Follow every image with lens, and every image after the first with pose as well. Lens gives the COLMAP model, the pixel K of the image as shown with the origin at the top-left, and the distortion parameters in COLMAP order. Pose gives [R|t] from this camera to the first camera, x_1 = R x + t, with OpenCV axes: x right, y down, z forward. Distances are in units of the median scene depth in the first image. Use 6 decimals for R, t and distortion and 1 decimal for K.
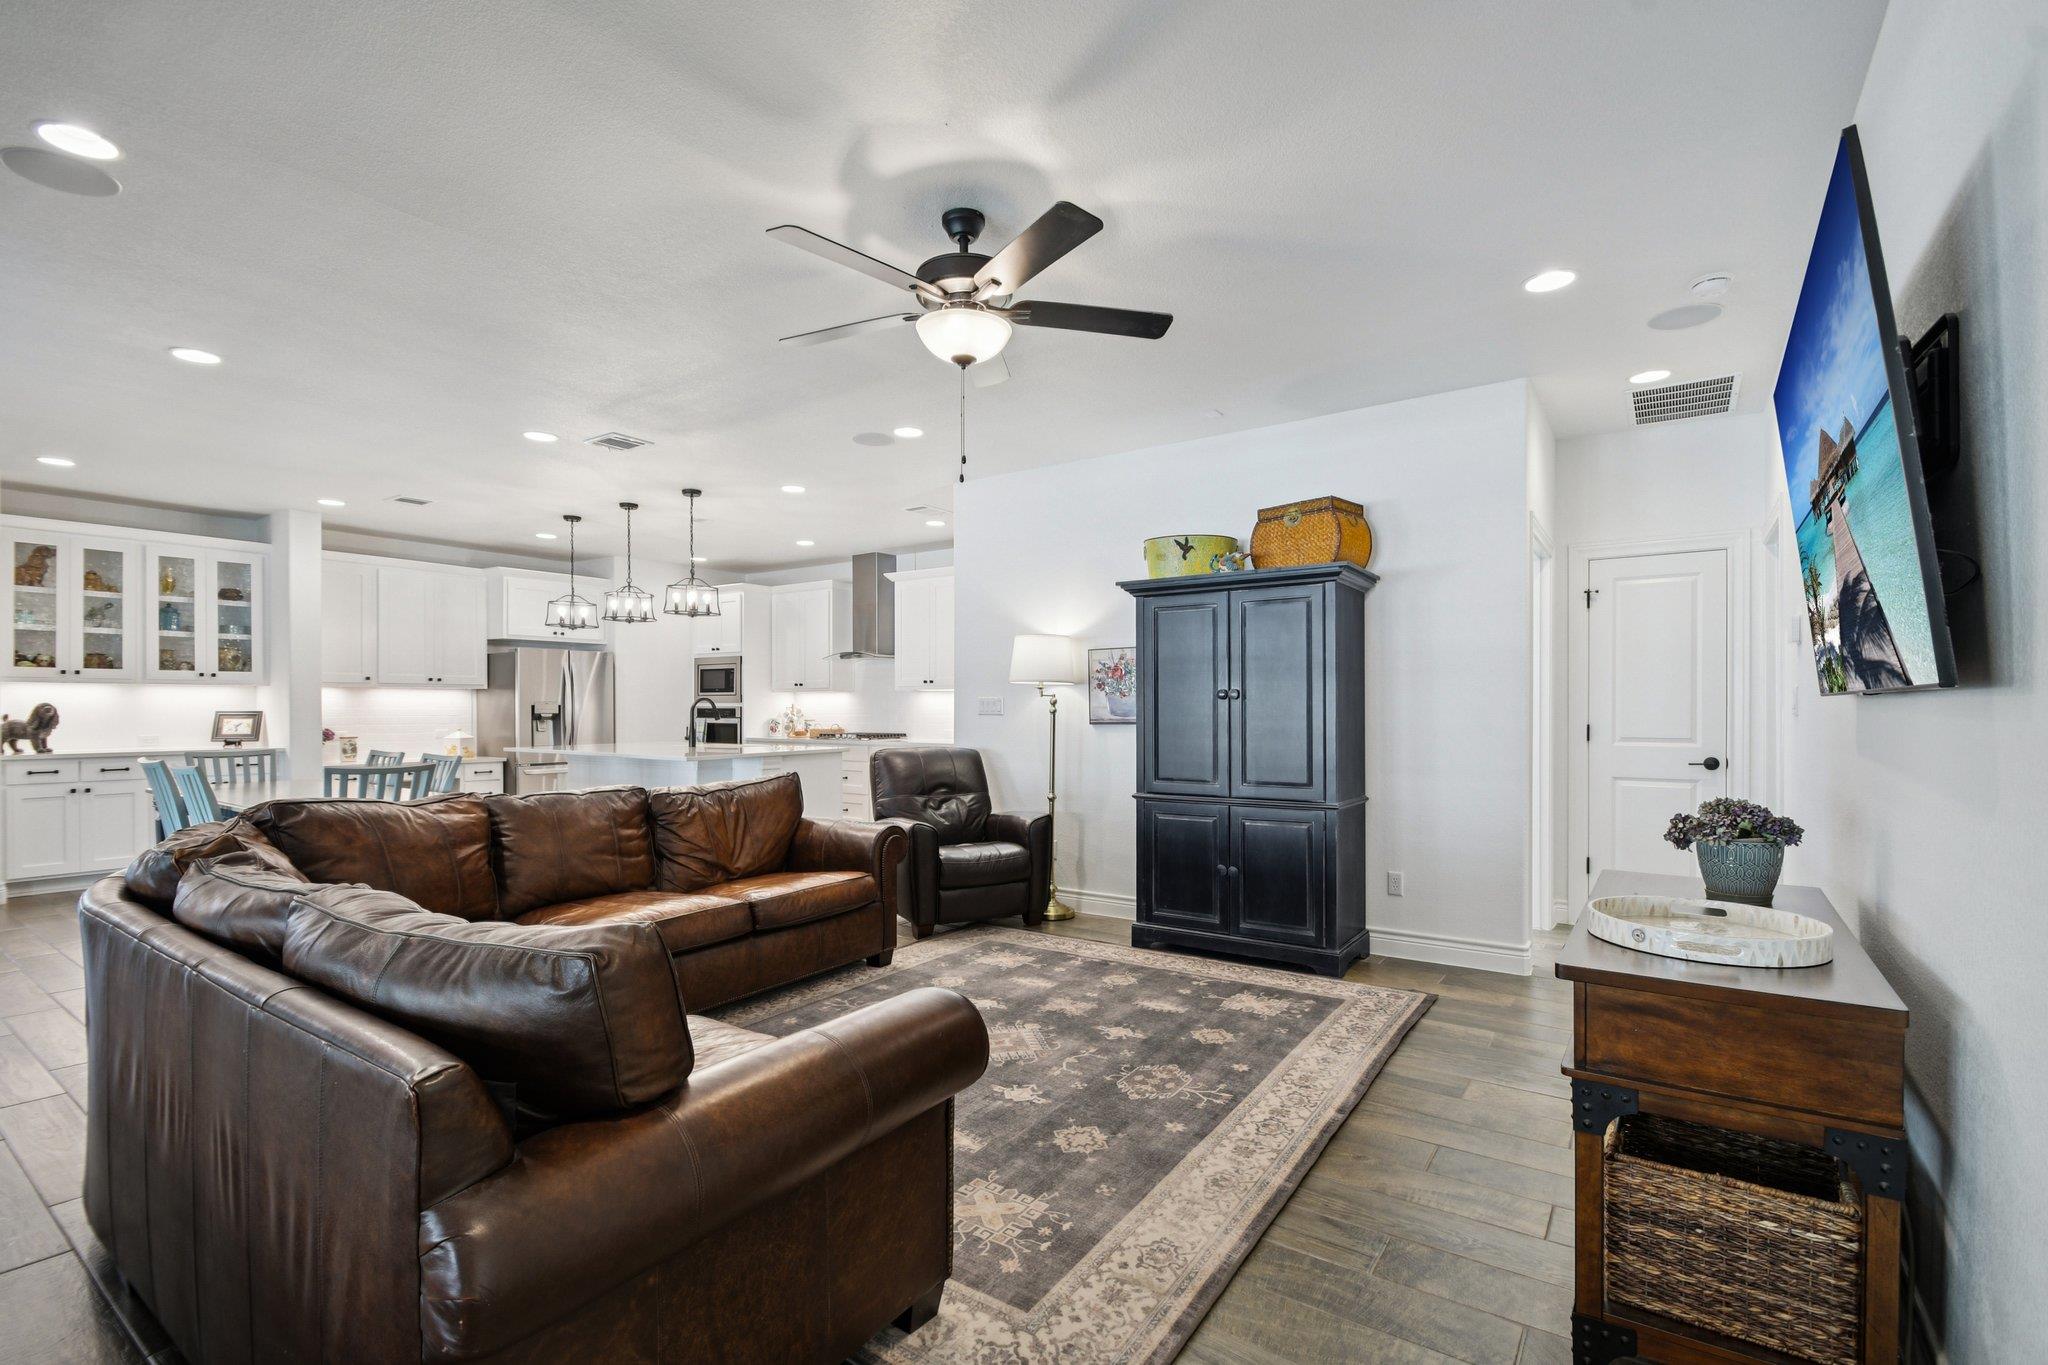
lens RADIAL K [[931.3, 0, 1025.0], [0, 931.3, 705.0], [0, 0, 1]] dist [0.001018, 0.000095]
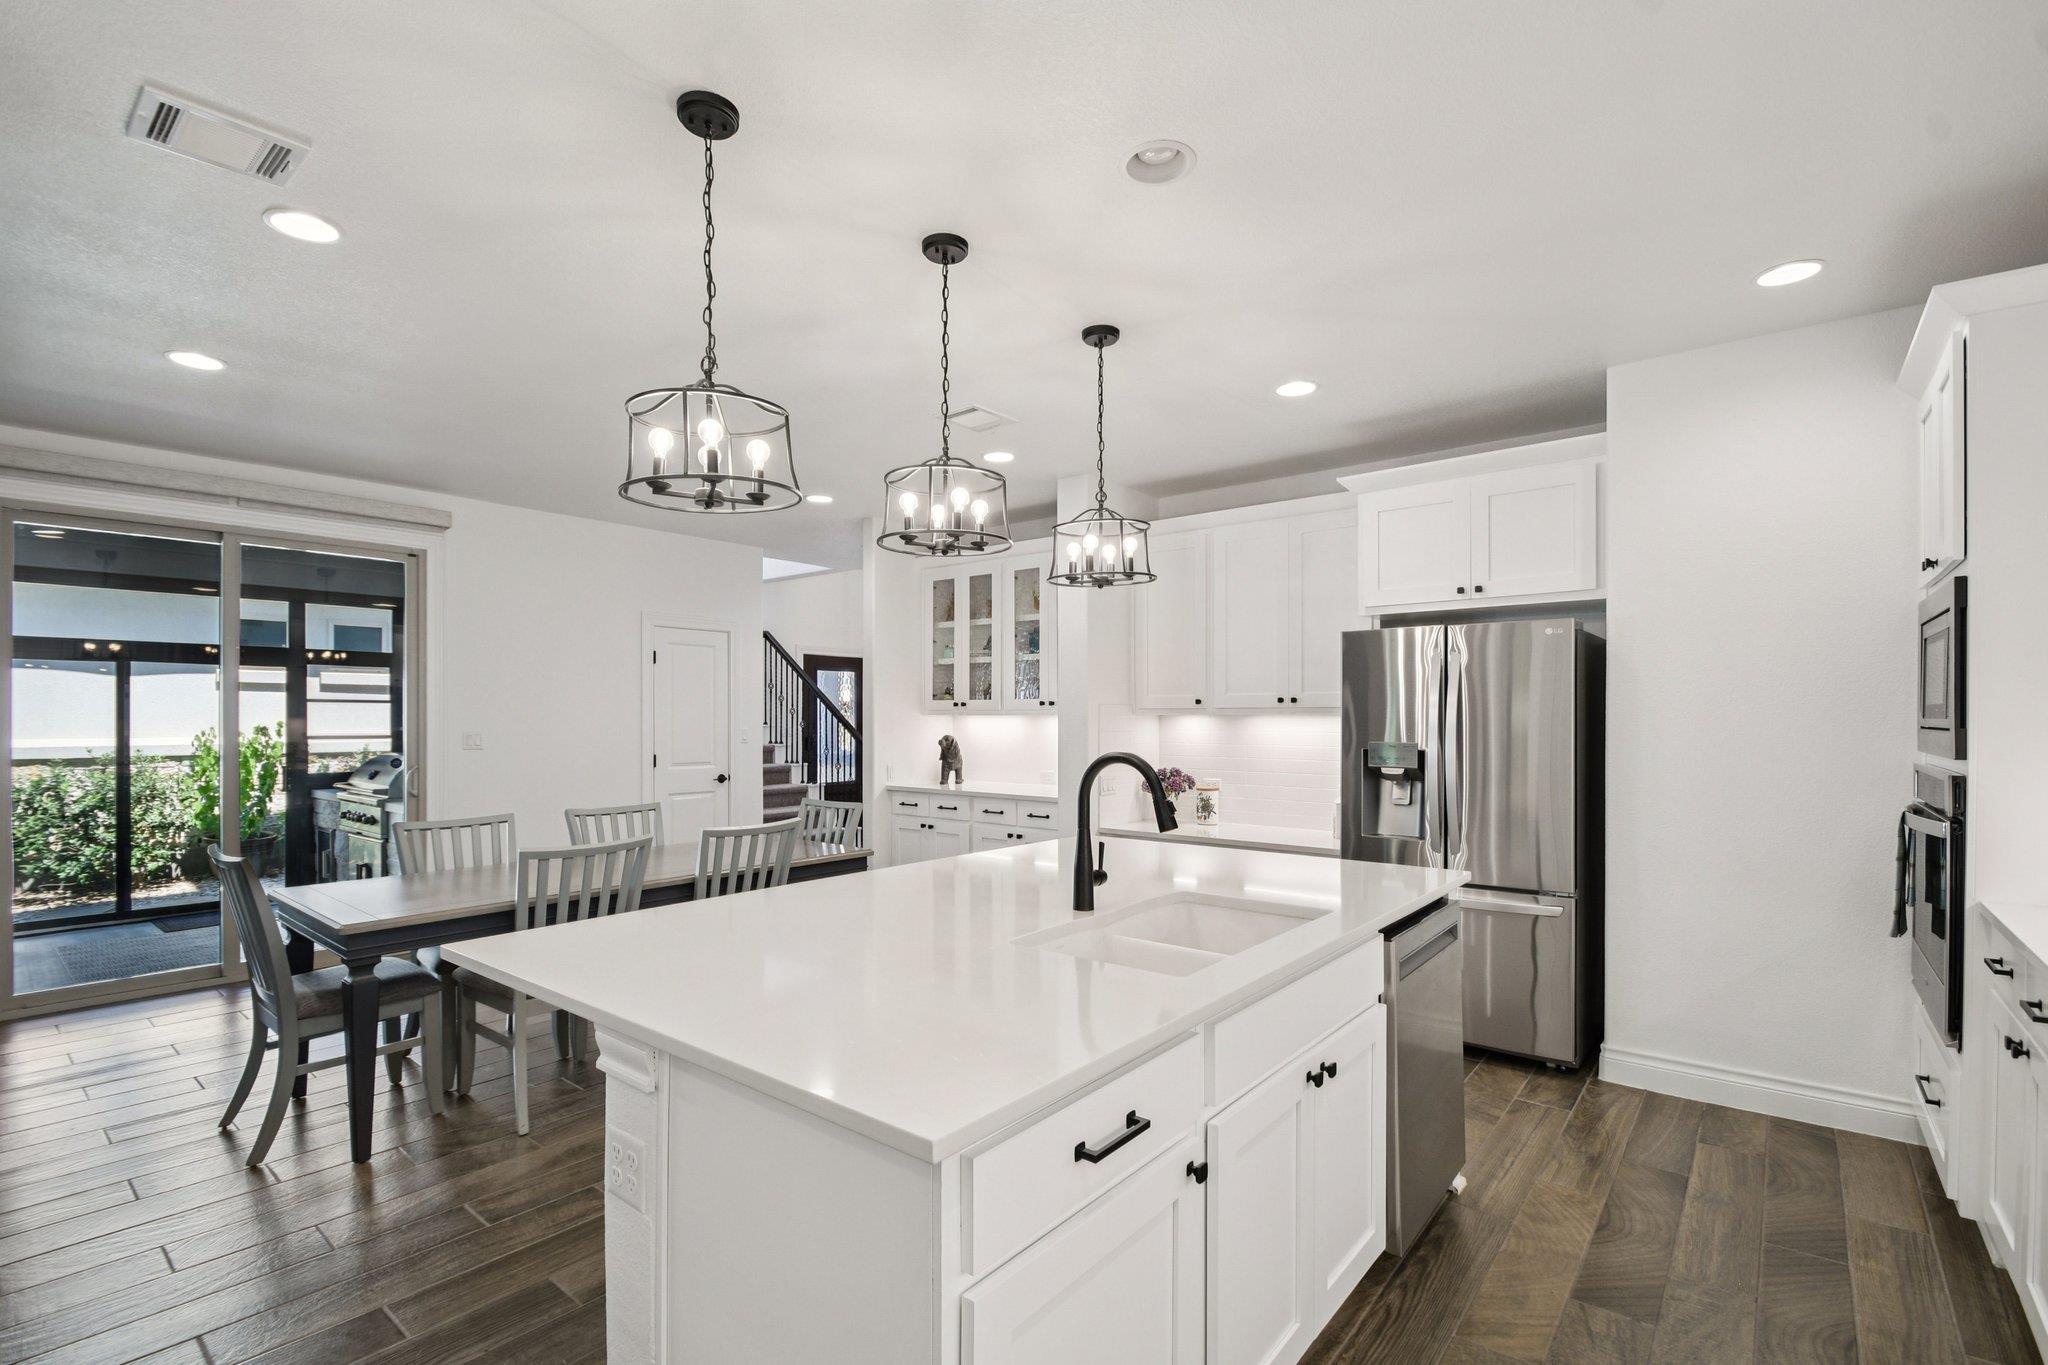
lens RADIAL K [[932.6, 0, 1019.4], [0, 932.6, 713.9], [0, 0, 1]] dist [0.018103, -0.021434]
pose [[-0.085312, 0.002780, -0.996350, -0.034246], [0.001192, 0.999996, 0.002688, -0.023178], [0.996354, -0.000959, -0.085315, 1.022359]]
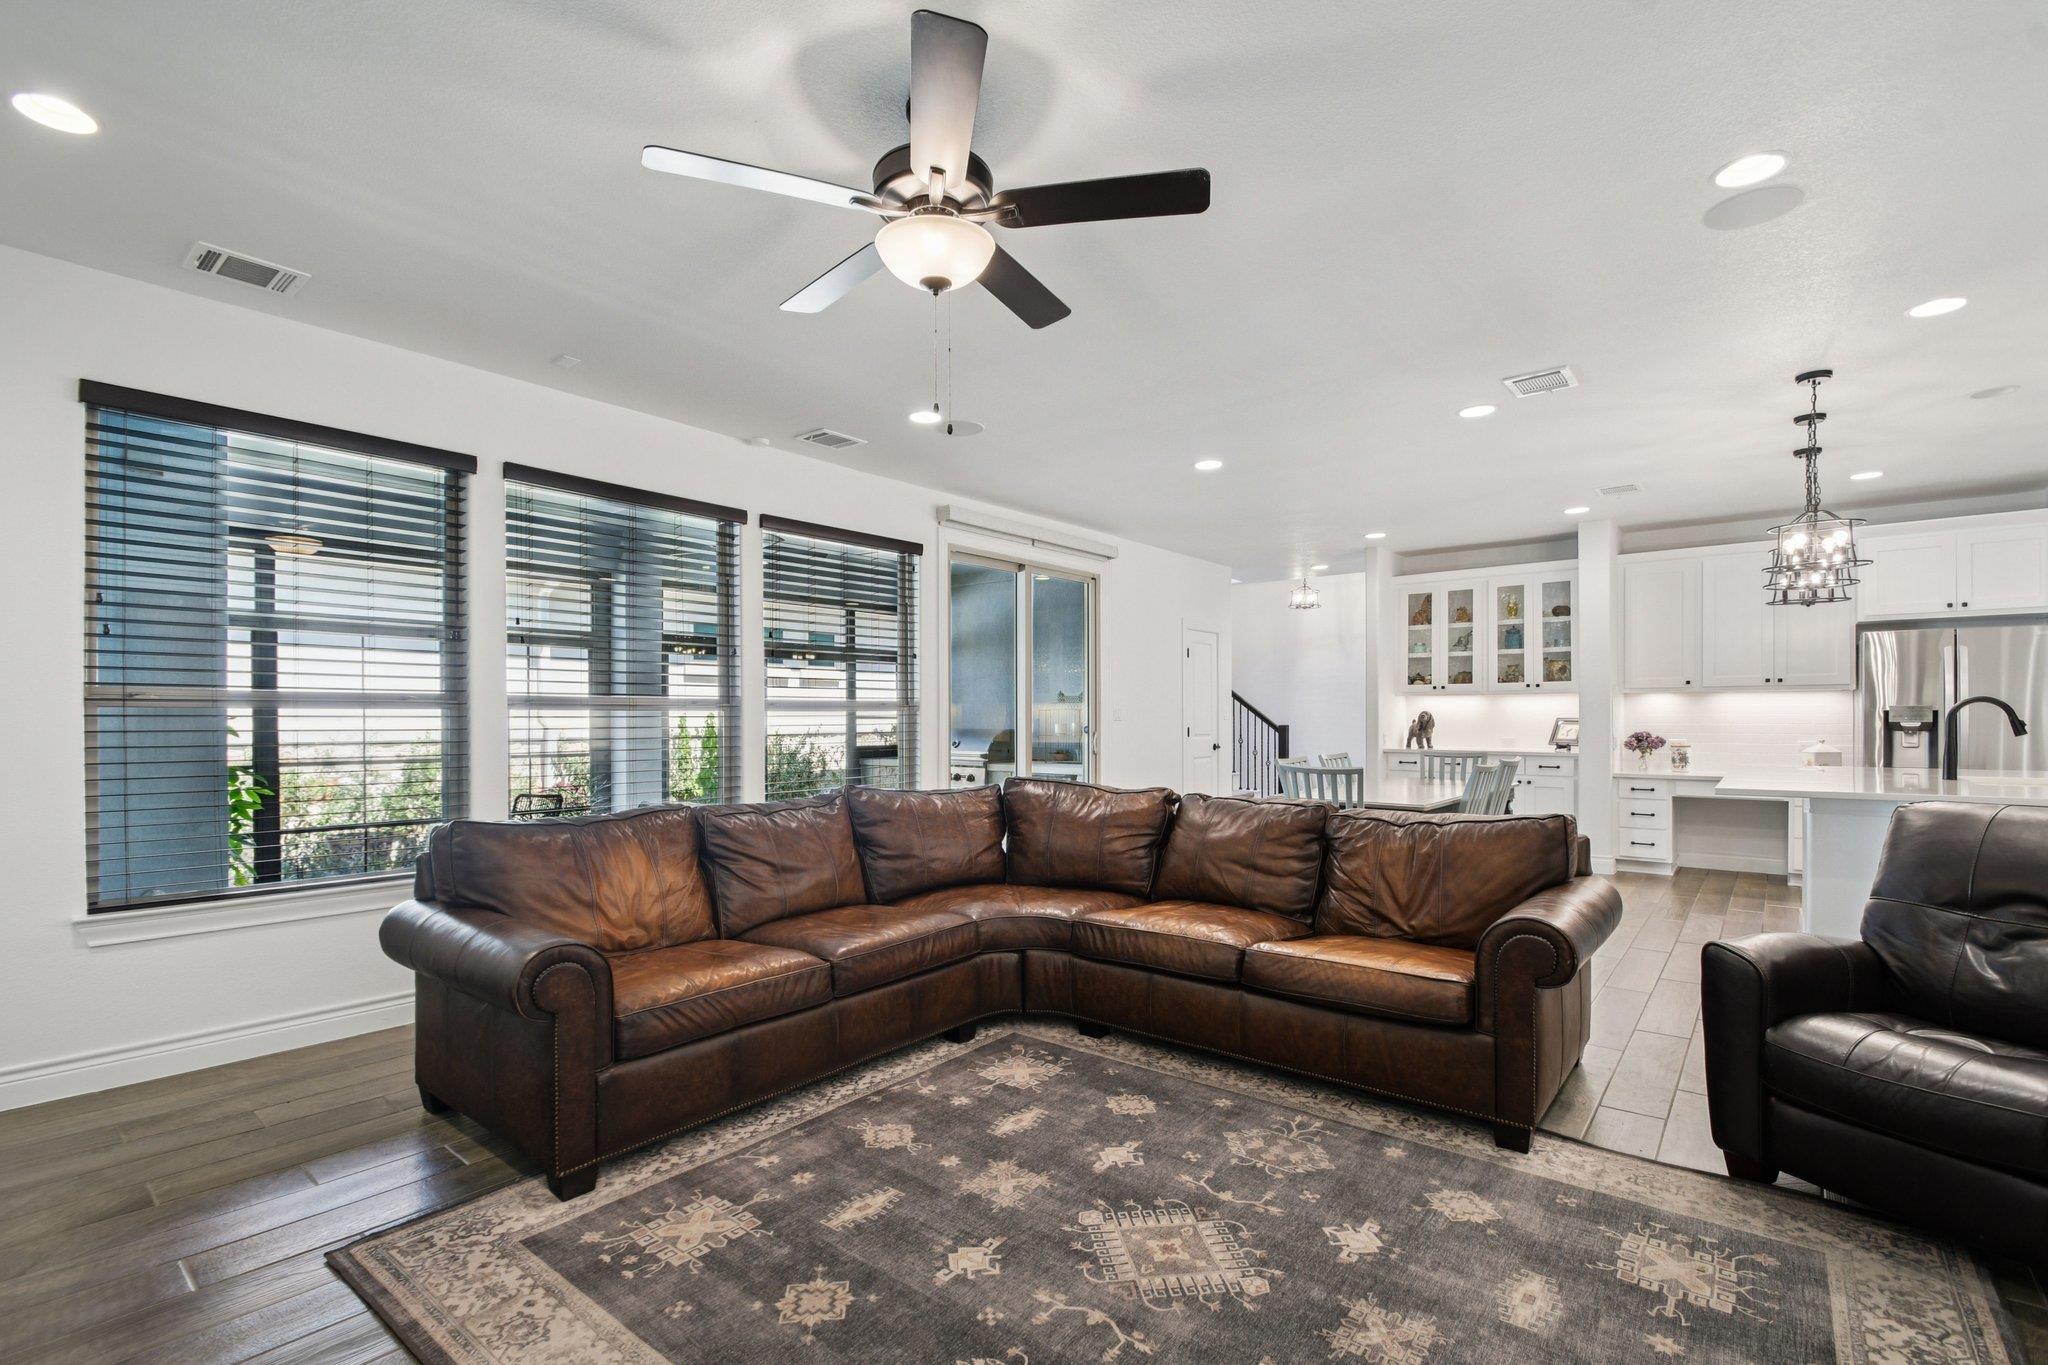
lens RADIAL K [[932.6, 0, 1019.4], [0, 932.6, 713.9], [0, 0, 1]] dist [0.018103, -0.021434]
pose [[-0.091058, -0.000279, -0.995846, 0.301002], [0.004024, 0.999992, -0.000648, 0.000363], [0.995837, -0.004066, -0.091056, 0.472169]]
